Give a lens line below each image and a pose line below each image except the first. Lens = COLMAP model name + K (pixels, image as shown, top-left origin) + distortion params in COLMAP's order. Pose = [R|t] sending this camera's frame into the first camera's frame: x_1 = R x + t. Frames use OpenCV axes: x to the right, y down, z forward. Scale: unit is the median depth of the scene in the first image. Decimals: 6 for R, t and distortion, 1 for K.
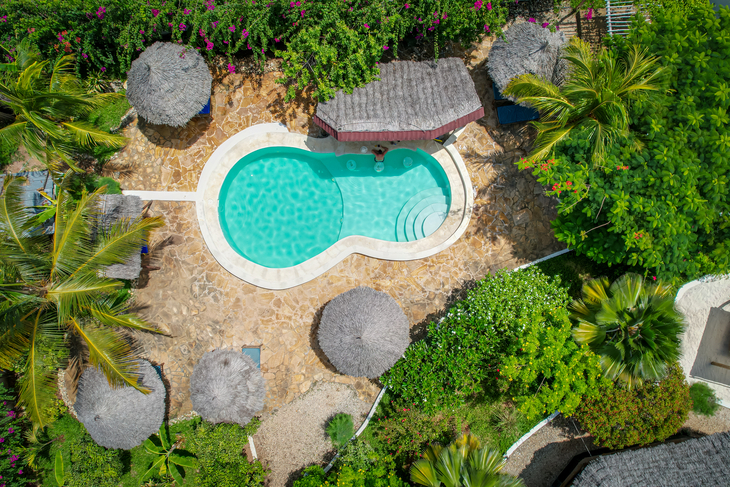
lens RADIAL K [[466.9, 0, 369.3], [0, 466.9, 251.2], [0, 0, 1]] dist [-0.081274, 0.073936]
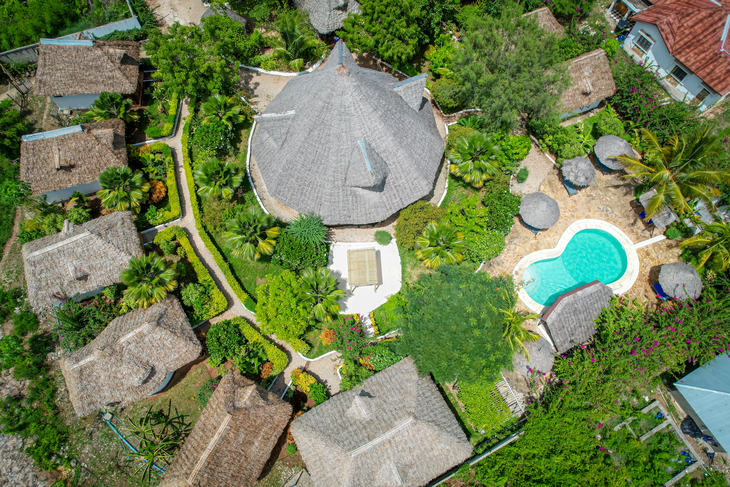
lens RADIAL K [[466.9, 0, 369.3], [0, 466.9, 251.2], [0, 0, 1]] dist [-0.081274, 0.073936]
pose [[-0.930085, 0.338976, -0.141554, 1.158128], [-0.367300, -0.852130, 0.372780, -0.531507], [0.005741, 0.398710, 0.917059, -0.980138]]
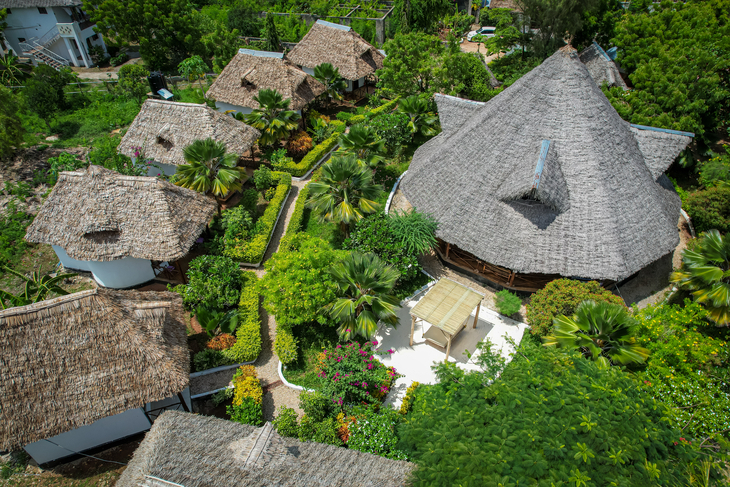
lens RADIAL K [[466.9, 0, 369.3], [0, 466.9, 251.2], [0, 0, 1]] dist [-0.081274, 0.073936]
pose [[-0.942456, -0.201651, 0.266673, 0.808664], [0.334260, -0.584774, 0.739128, -0.701191], [0.006897, 0.785733, 0.618527, 0.095232]]
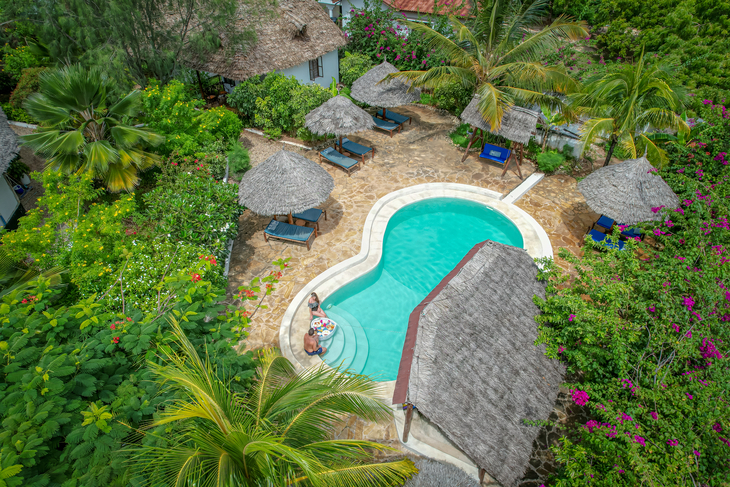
lens RADIAL K [[466.9, 0, 369.3], [0, 466.9, 251.2], [0, 0, 1]] dist [-0.081274, 0.073936]
pose [[-0.631902, 0.505275, -0.587704, 0.518074], [-0.774779, -0.391843, 0.496162, -0.492485], [0.020410, 0.768867, 0.639083, 0.517383]]
